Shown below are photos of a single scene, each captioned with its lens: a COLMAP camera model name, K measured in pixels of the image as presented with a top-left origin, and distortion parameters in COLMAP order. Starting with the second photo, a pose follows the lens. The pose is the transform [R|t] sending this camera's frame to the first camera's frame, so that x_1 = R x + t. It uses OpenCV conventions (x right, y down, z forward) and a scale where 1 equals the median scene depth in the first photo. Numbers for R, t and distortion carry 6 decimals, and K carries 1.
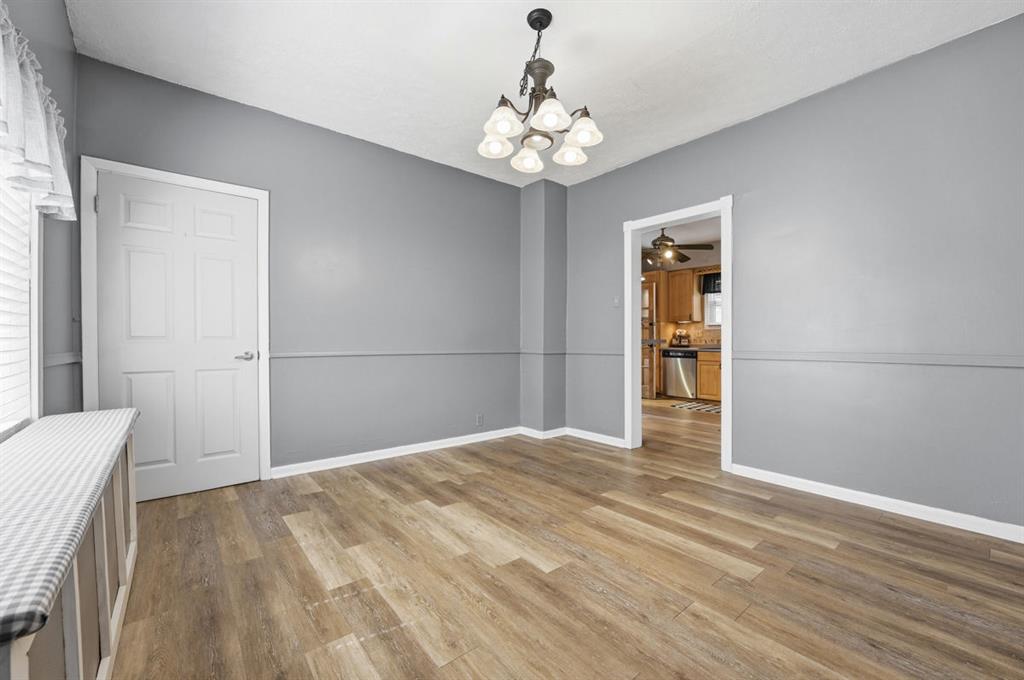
lens RADIAL K [[406.2, 0, 507.2], [0, 406.2, 338.9], [0, 0, 1]] dist [-0.000742, 0.000030]
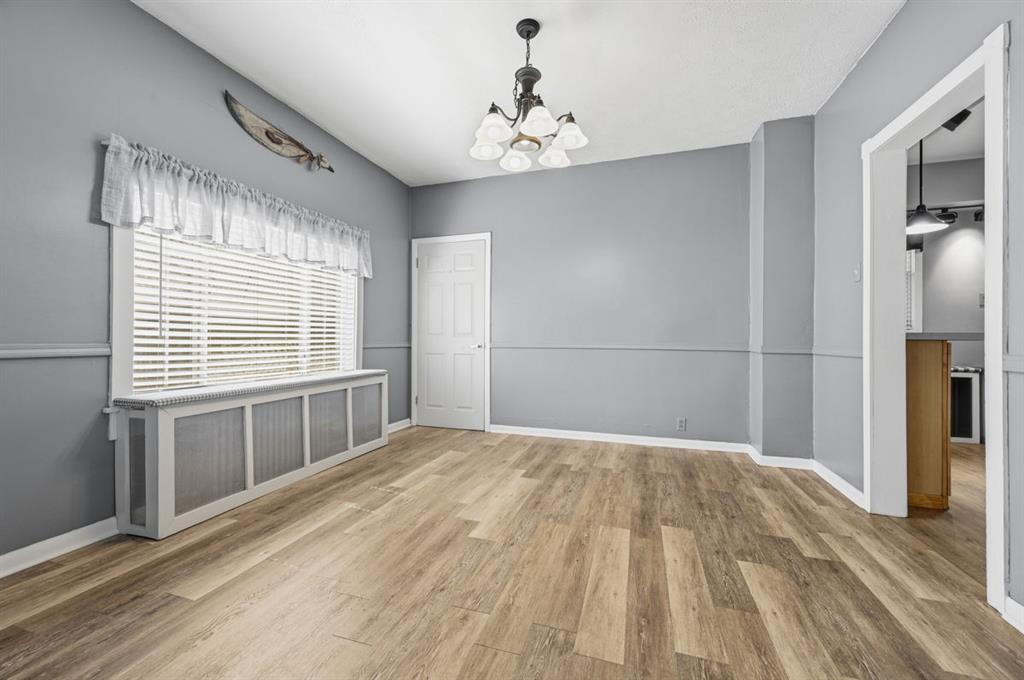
lens RADIAL K [[406.2, 0, 519.2], [0, 406.2, 334.6], [0, 0, 1]] dist [-0.000742, 0.000030]
pose [[0.554299, -0.004849, -0.832304, 0.754835], [0.000888, 0.999986, -0.005234, 0.009473], [0.832317, 0.002162, 0.554295, 0.322716]]
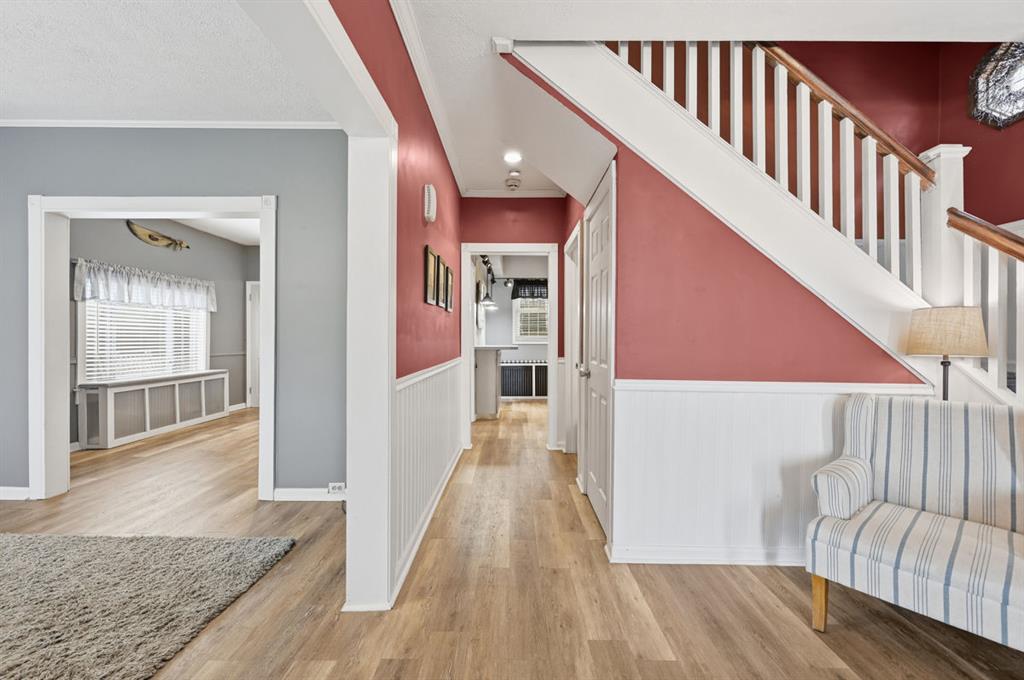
lens RADIAL K [[419.4, 0, 516.3], [0, 419.4, 338.0], [0, 0, 1]] dist [0.001336, -0.001413]
pose [[0.776401, -0.000901, -0.630239, 2.032153], [0.003512, 0.999990, 0.002896, -0.053049], [0.630230, -0.004462, 0.776396, -0.075303]]
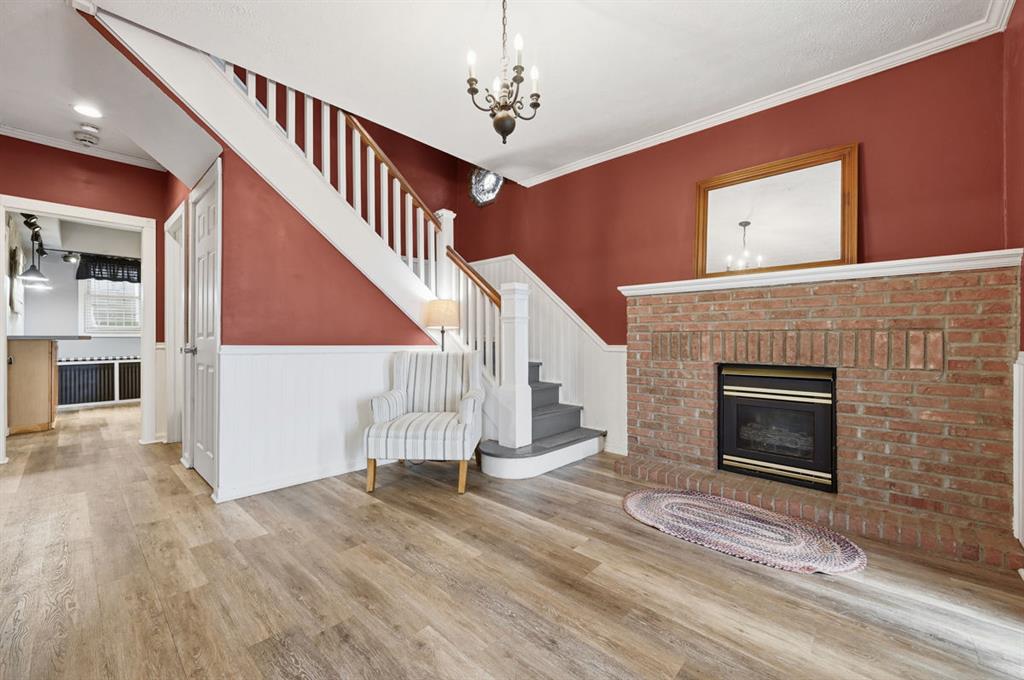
lens RADIAL K [[406.2, 0, 510.9], [0, 406.2, 336.9], [0, 0, 1]] dist [-0.000742, 0.000030]
pose [[0.990661, -0.006163, 0.136210, 2.196529], [0.006338, 0.999980, -0.000853, 0.016425], [-0.136202, 0.001708, 0.990680, -0.328412]]
